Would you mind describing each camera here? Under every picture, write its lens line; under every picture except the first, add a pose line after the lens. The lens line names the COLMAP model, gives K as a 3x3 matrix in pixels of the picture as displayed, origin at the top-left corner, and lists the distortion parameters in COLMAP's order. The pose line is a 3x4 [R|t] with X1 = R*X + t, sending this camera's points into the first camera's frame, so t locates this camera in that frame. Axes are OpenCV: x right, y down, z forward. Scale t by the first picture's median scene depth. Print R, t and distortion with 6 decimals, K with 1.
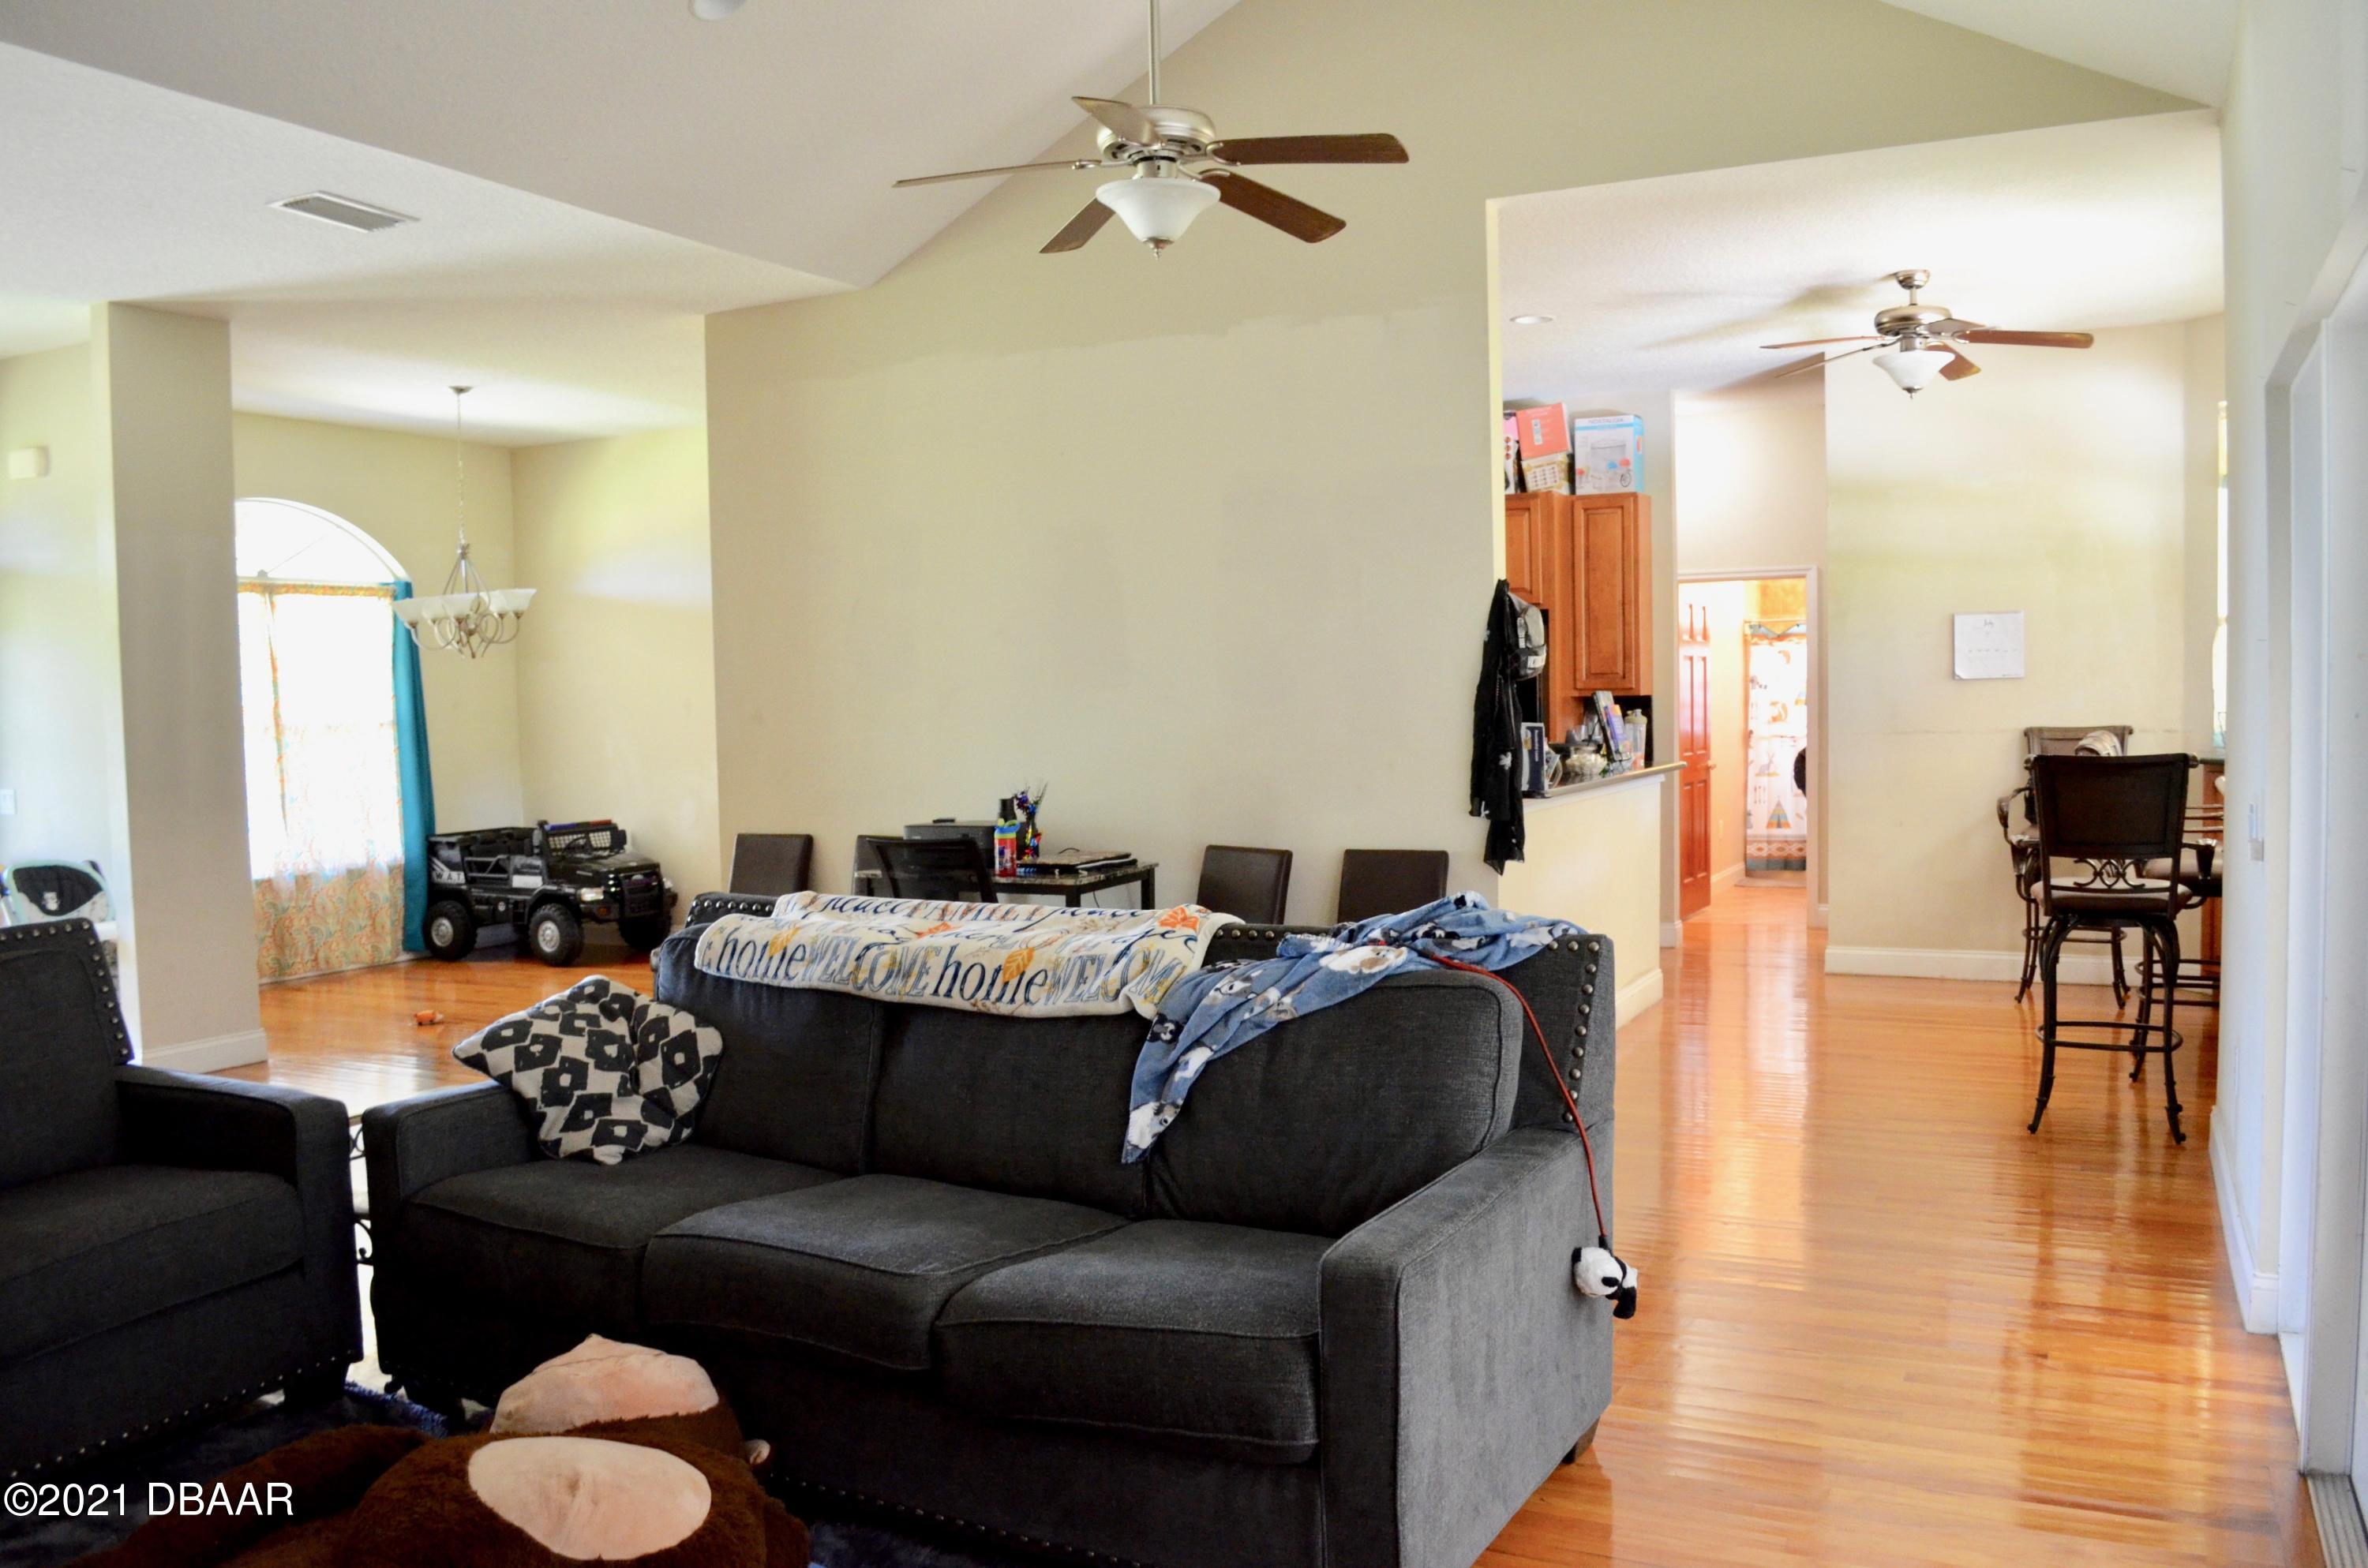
lens RADIAL K [[1861.8, 0, 1195.9], [0, 1861.8, 799.4], [0, 0, 1]] dist [-0.080492, 0.009935]
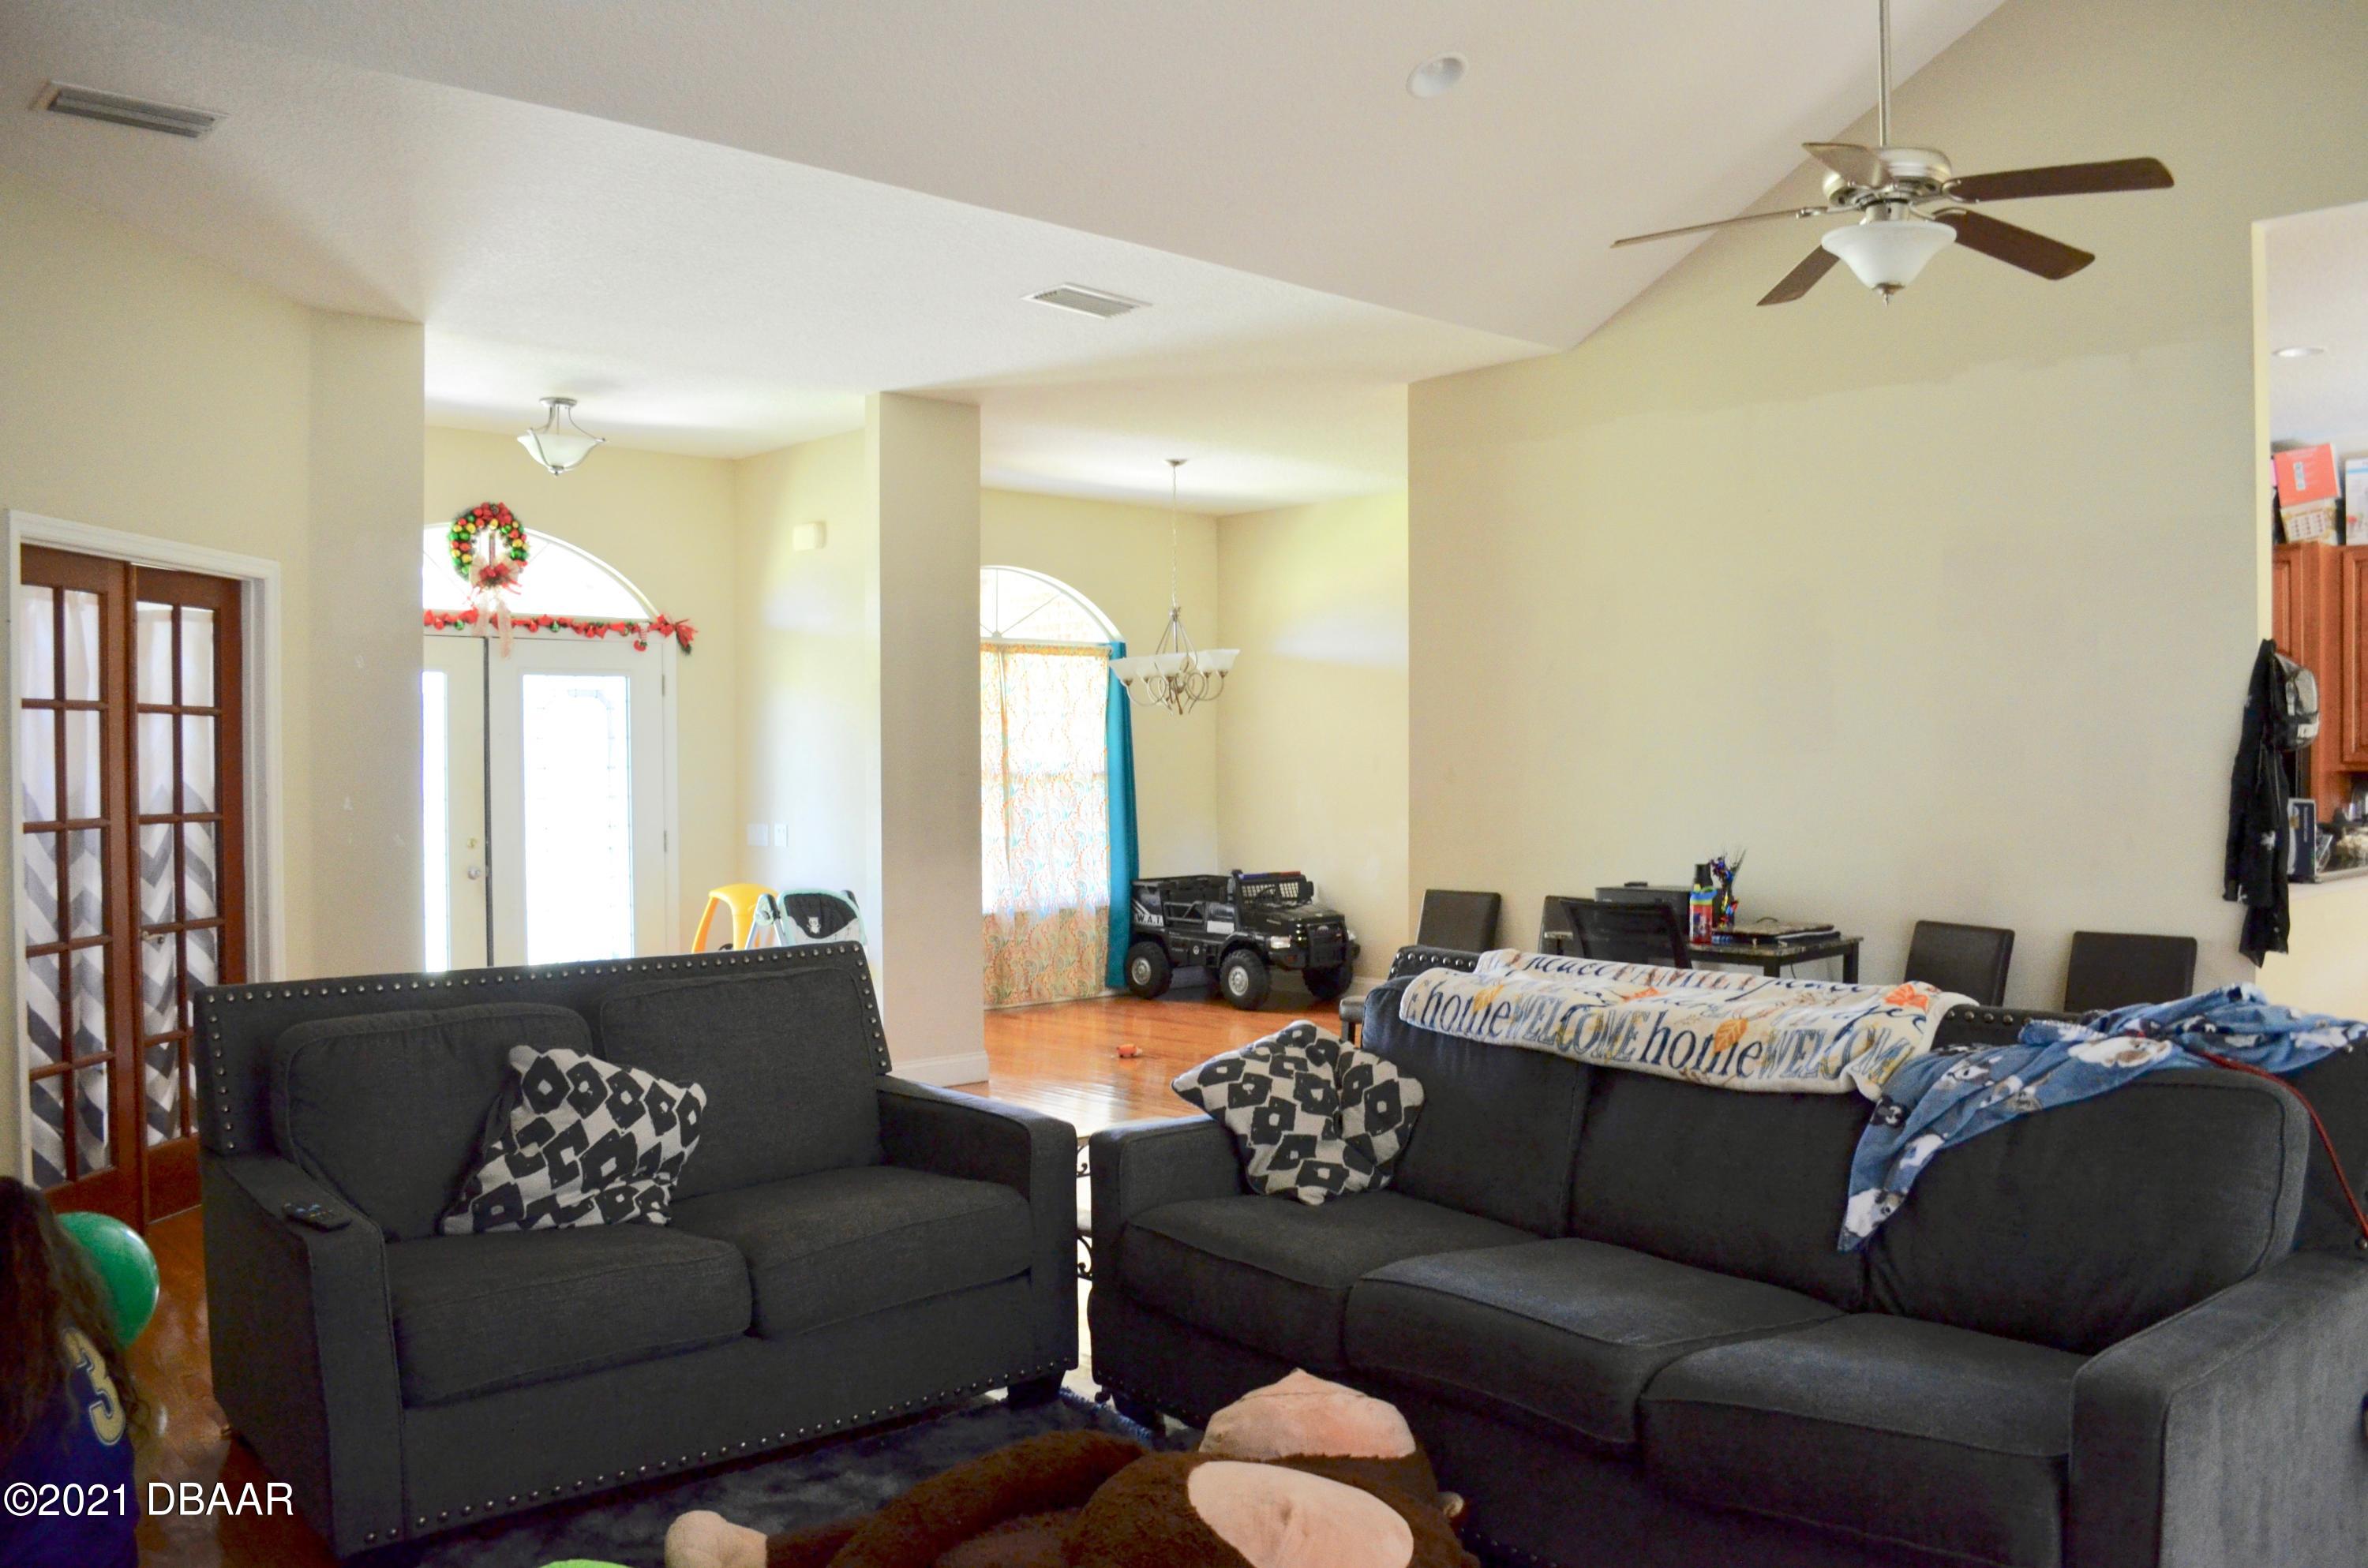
lens RADIAL K [[1861.8, 0, 1195.9], [0, 1861.8, 799.4], [0, 0, 1]] dist [-0.080492, 0.009935]
pose [[0.937261, 0.023589, -0.347829, -0.023515], [-0.035065, 0.999027, -0.026733, 0.001588], [0.346860, 0.037252, 0.937177, -0.003598]]
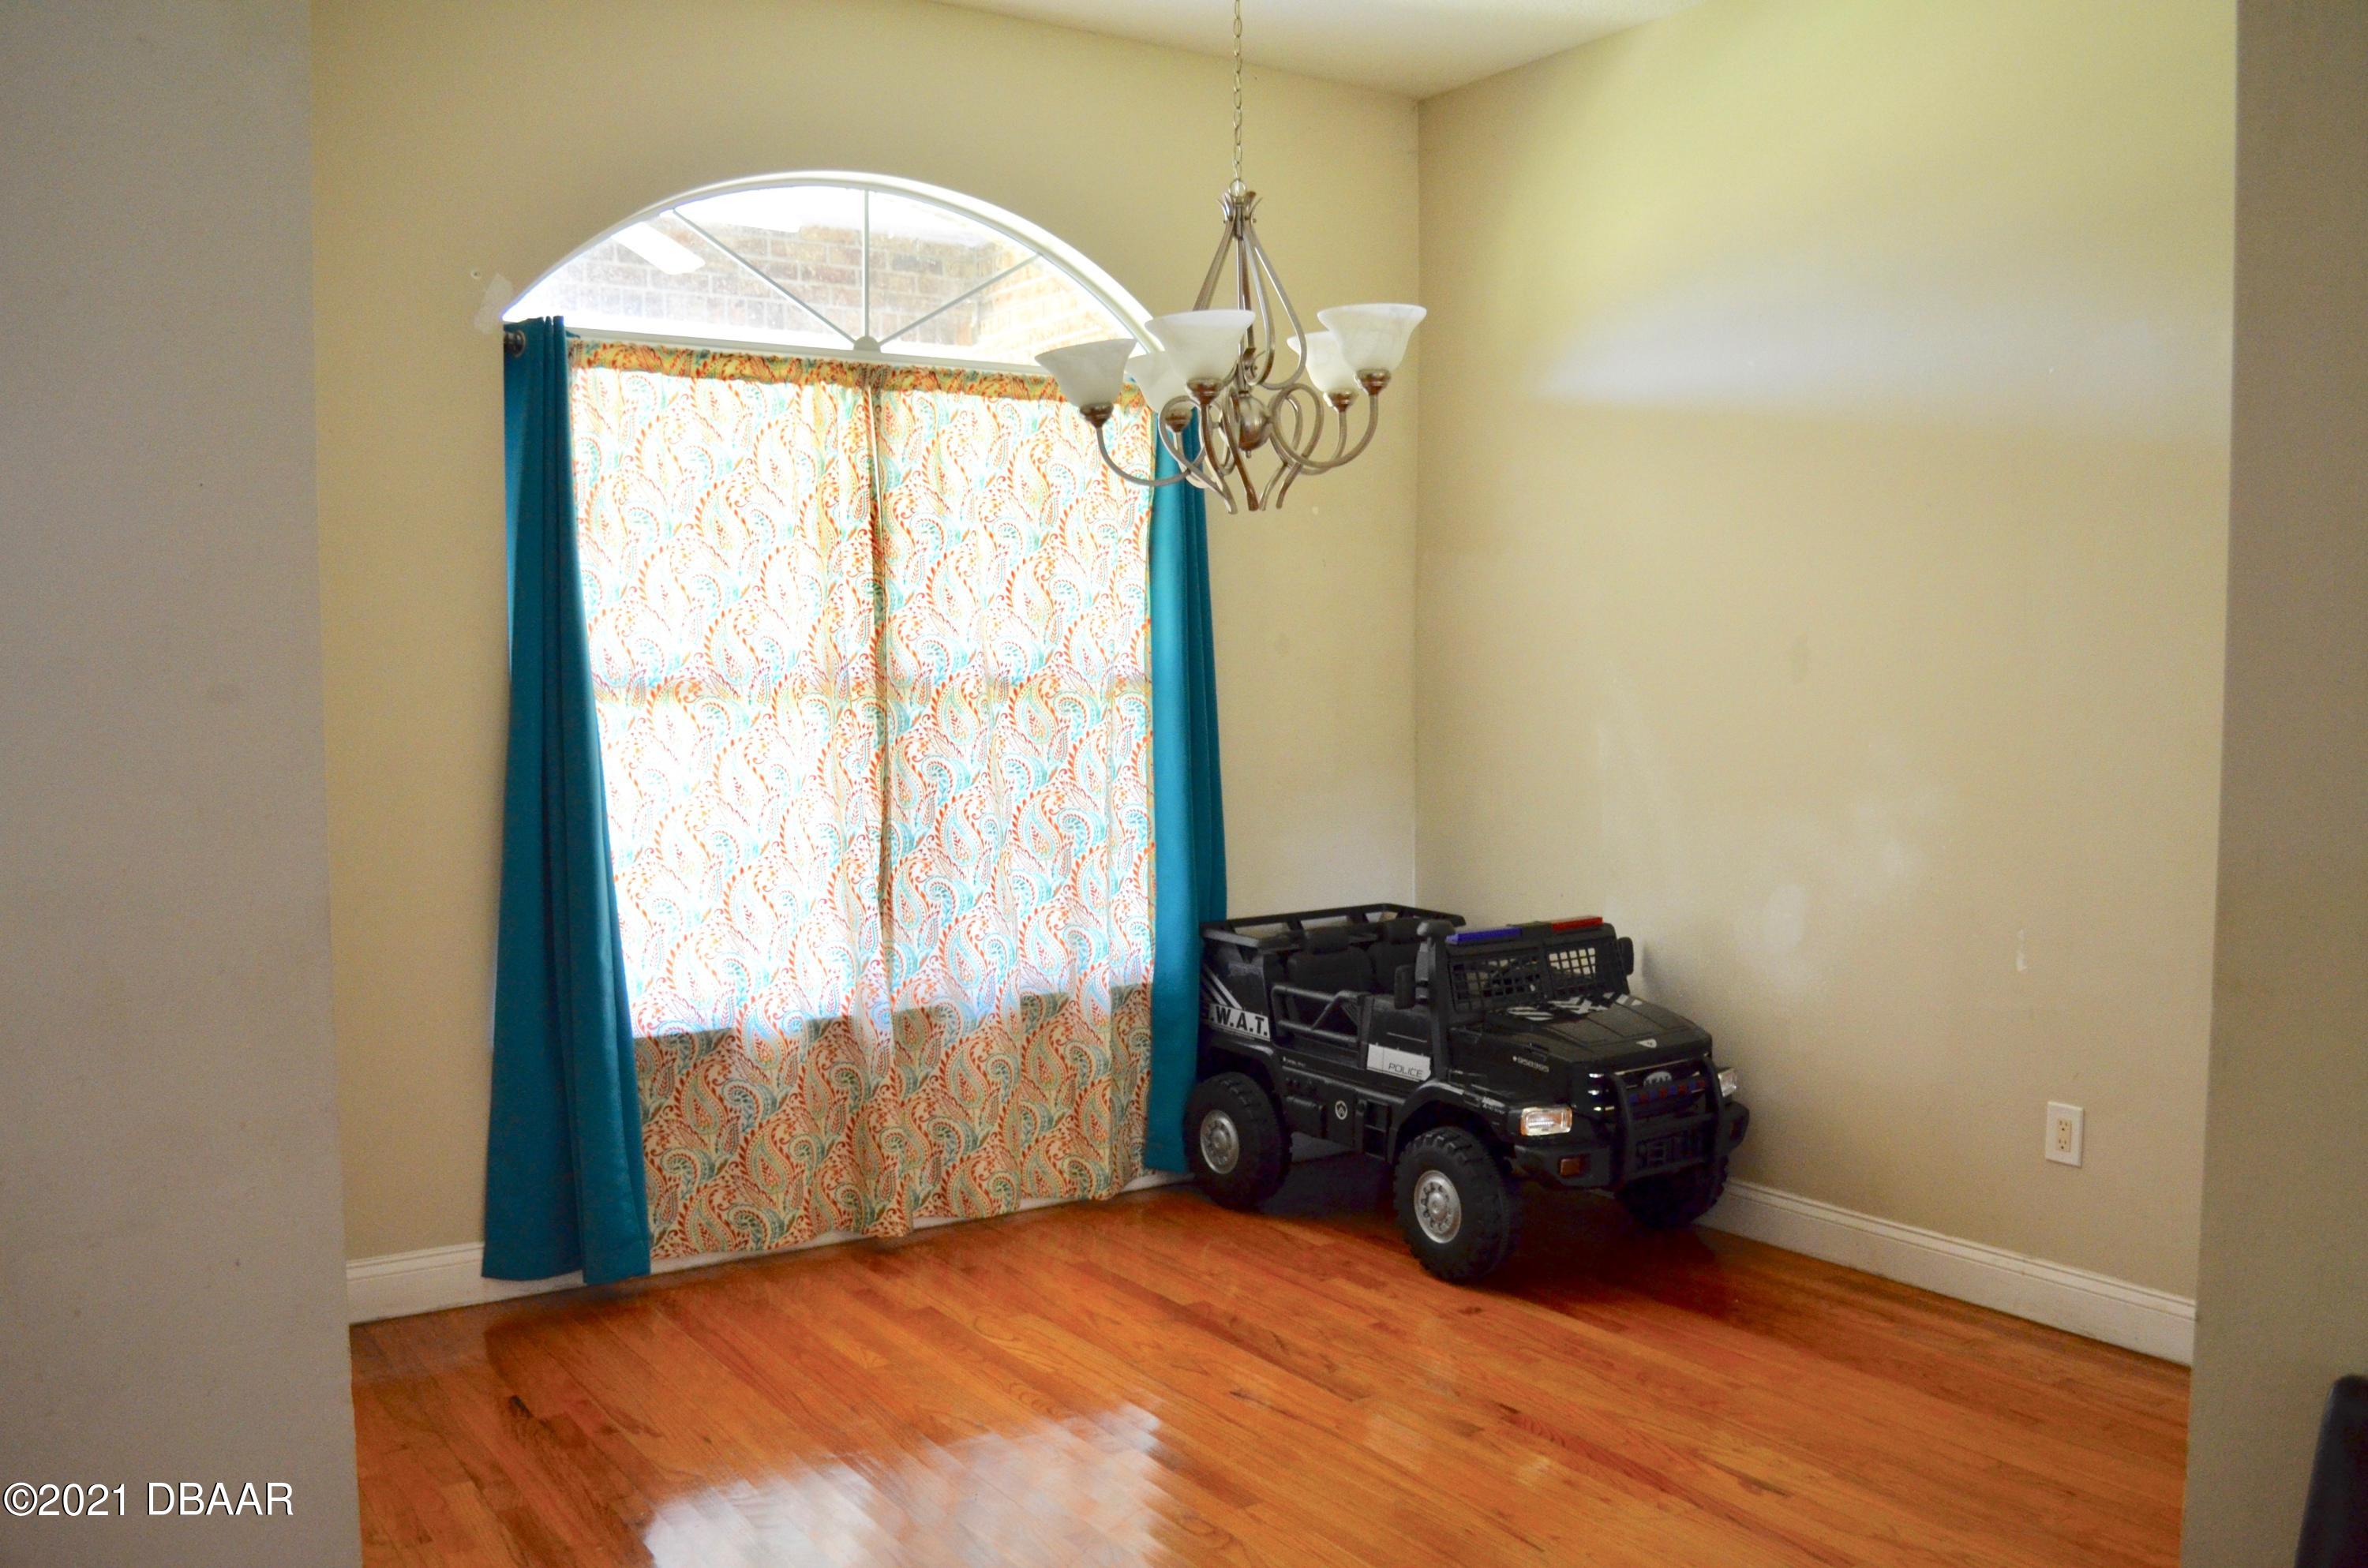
lens RADIAL K [[1991.2, 0, 1184.0], [0, 1991.2, 784.0], [0, 0, 1]] dist [-0.058585, 0.000120]
pose [[0.874349, 0.048437, -0.482874, -0.495169], [-0.043381, 0.998824, 0.021641, -0.071165], [0.483354, 0.002026, 0.875423, 1.513288]]
